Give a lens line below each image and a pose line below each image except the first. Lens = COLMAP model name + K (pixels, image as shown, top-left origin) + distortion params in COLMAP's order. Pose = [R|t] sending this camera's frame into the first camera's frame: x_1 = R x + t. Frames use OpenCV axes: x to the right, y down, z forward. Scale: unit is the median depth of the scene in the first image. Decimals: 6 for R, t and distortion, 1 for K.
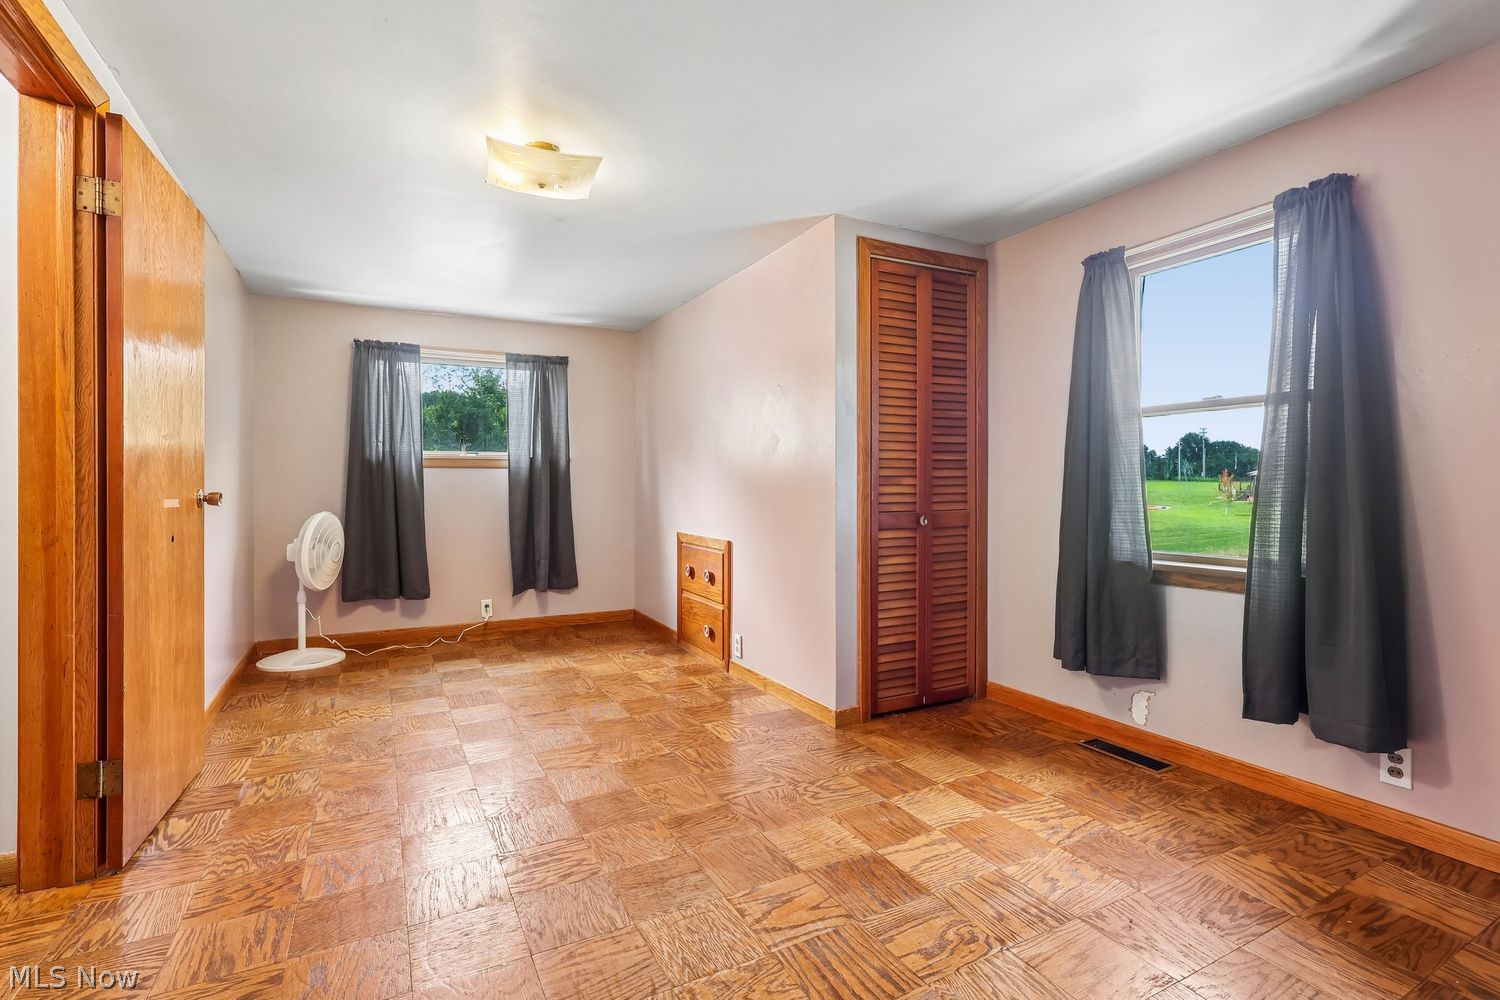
lens RADIAL K [[713.8, 0, 751.7], [0, 713.8, 476.6], [0, 0, 1]] dist [-0.000311, -0.000177]
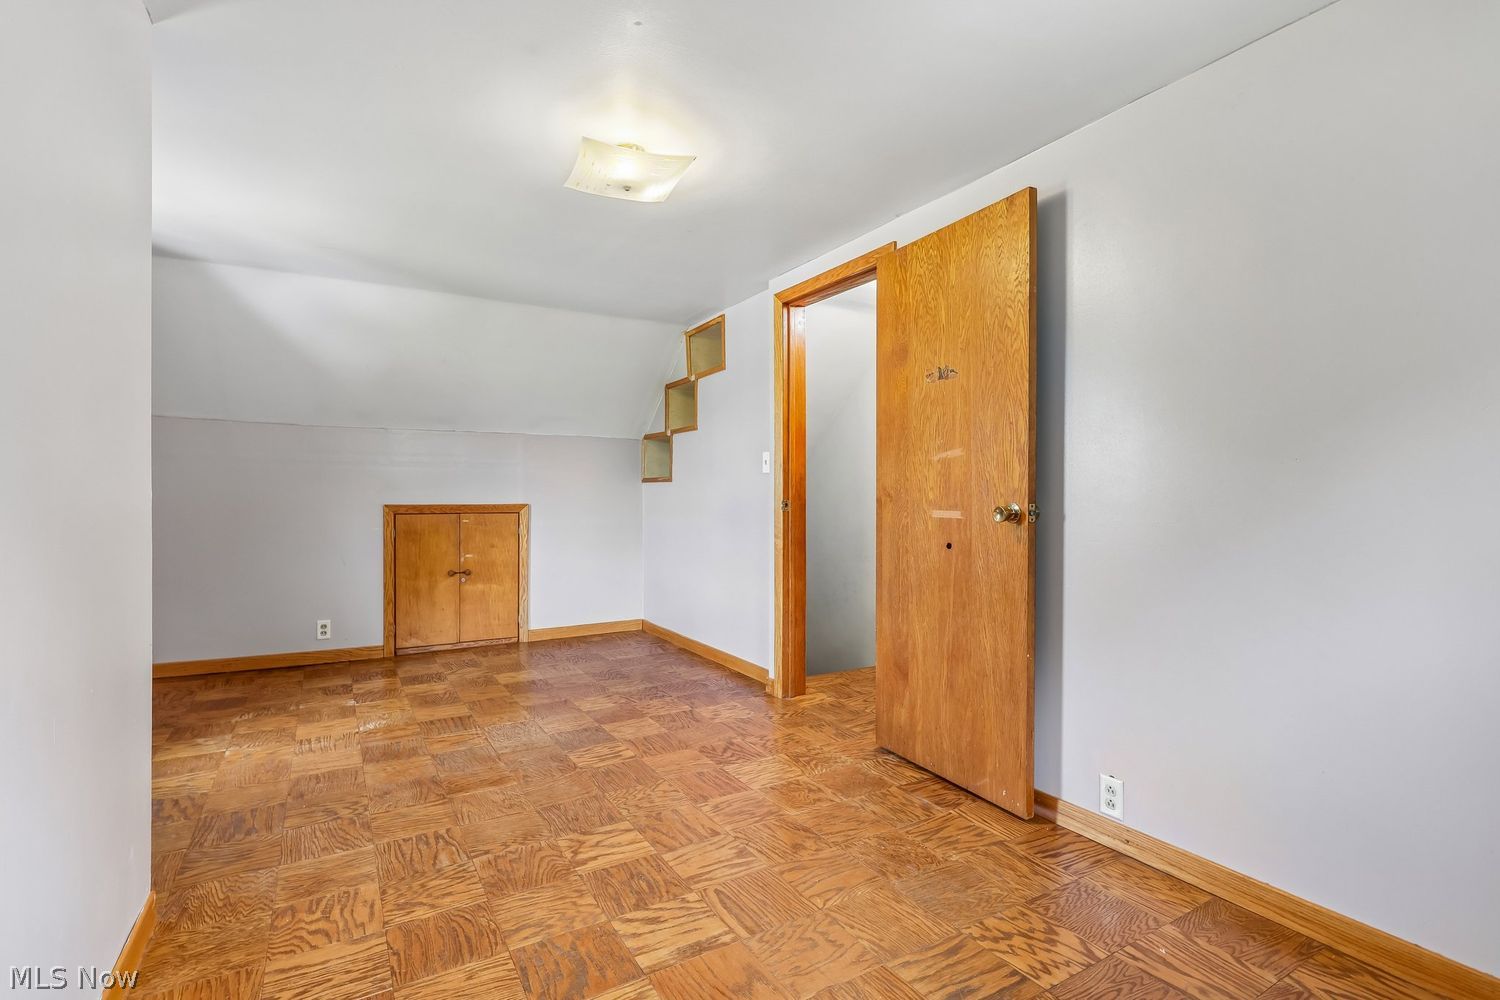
lens RADIAL K [[682.2, 0, 750.0], [0, 682.2, 500.0], [0, 0, 1]] dist [-0.002510, -0.000181]
pose [[-0.998245, -0.004489, -0.059057, -0.437562], [-0.003906, 0.999943, -0.009981, 0.024595], [0.059098, -0.009733, -0.998205, 2.114501]]
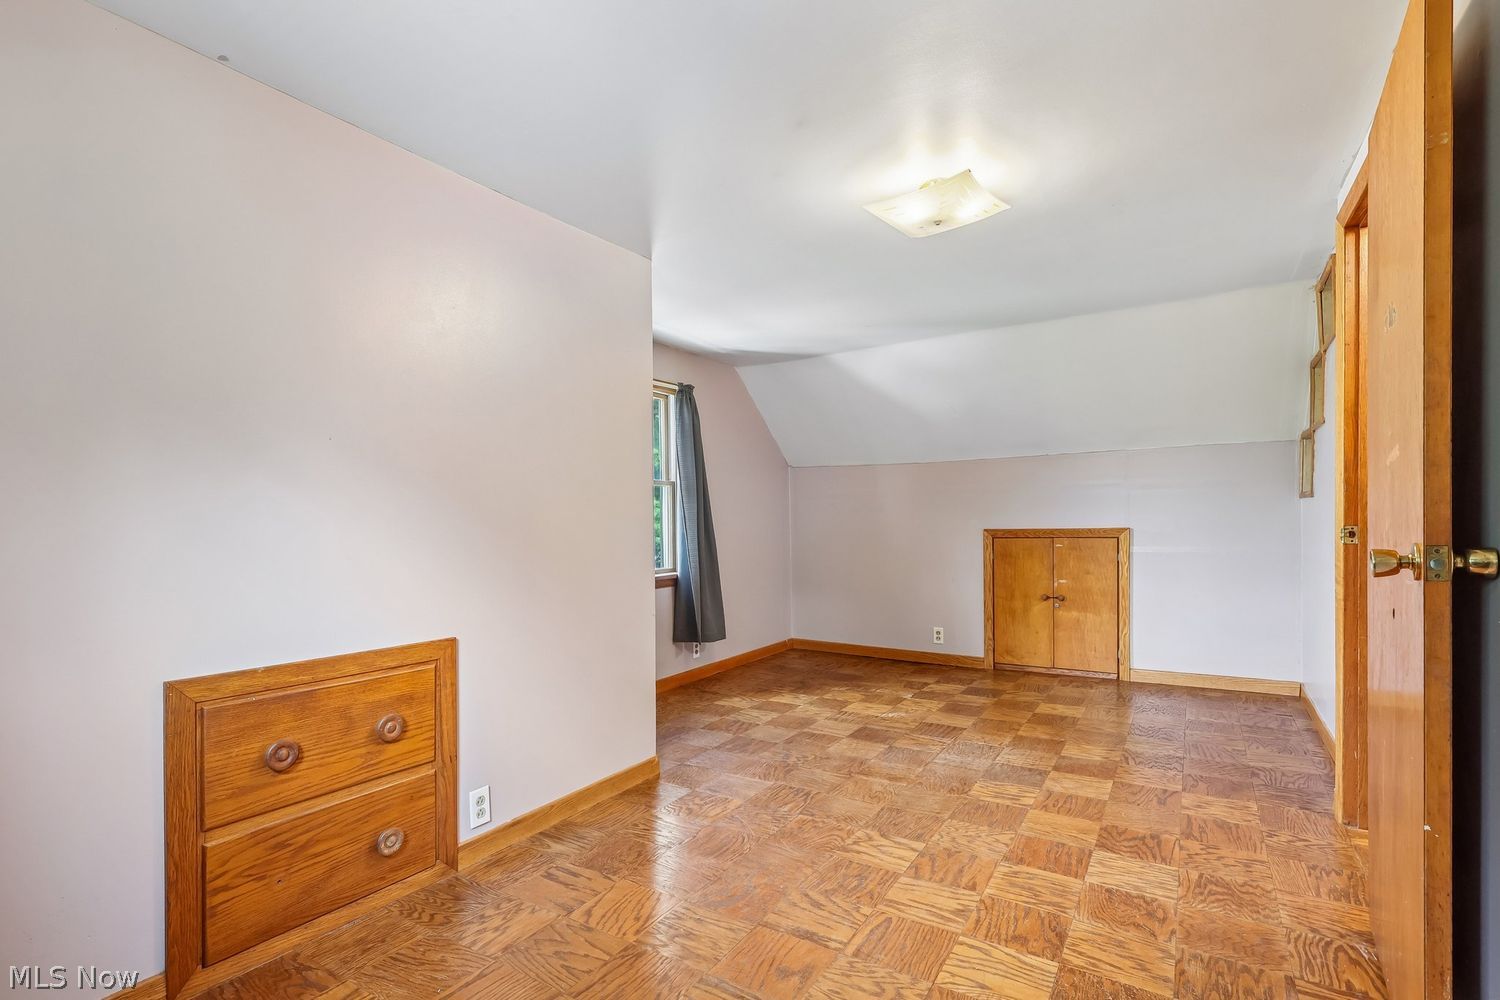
lens RADIAL K [[728.6, 0, 746.3], [0, 728.6, 527.6], [0, 0, 1]] dist [0.000744, 0.000519]
pose [[-0.508914, -0.003781, 0.860809, -1.107751], [0.002711, 0.999978, 0.005995, 0.001559], [-0.860813, 0.005384, -0.508893, 1.897891]]
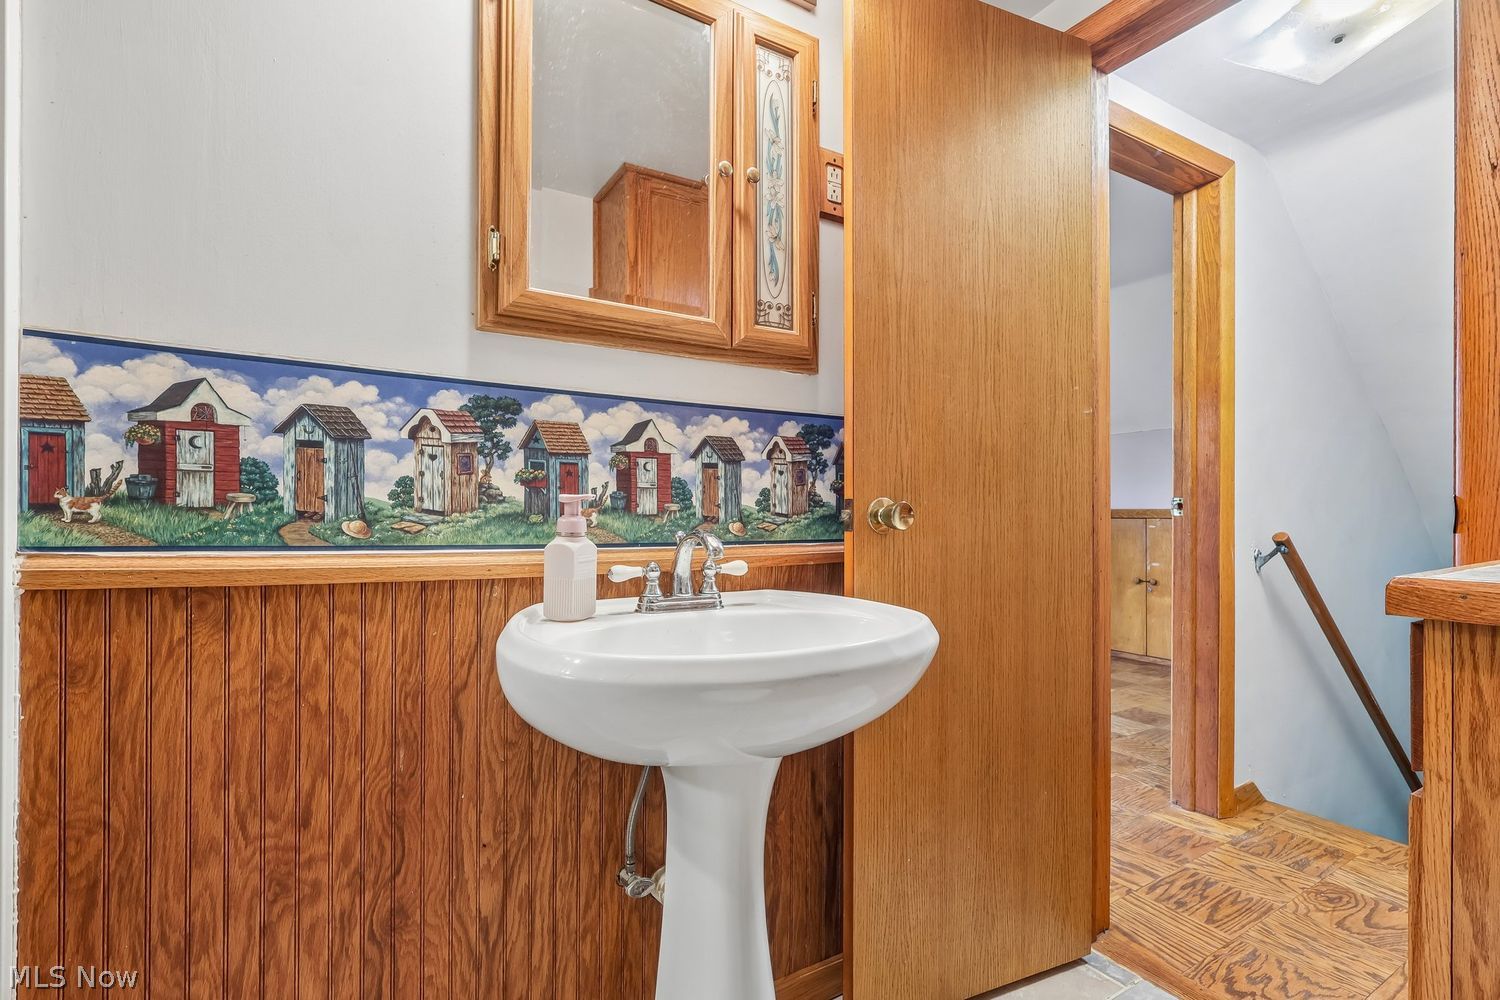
lens RADIAL K [[706.8, 0, 750.0], [0, 706.8, 500.0], [0, 0, 1]] dist [0.000613, 0.000141]
pose [[-0.051174, 0.013664, 0.998596, -1.662450], [-0.008822, 0.999861, -0.014134, 0.034252], [-0.998651, -0.009533, -0.051046, 1.211791]]
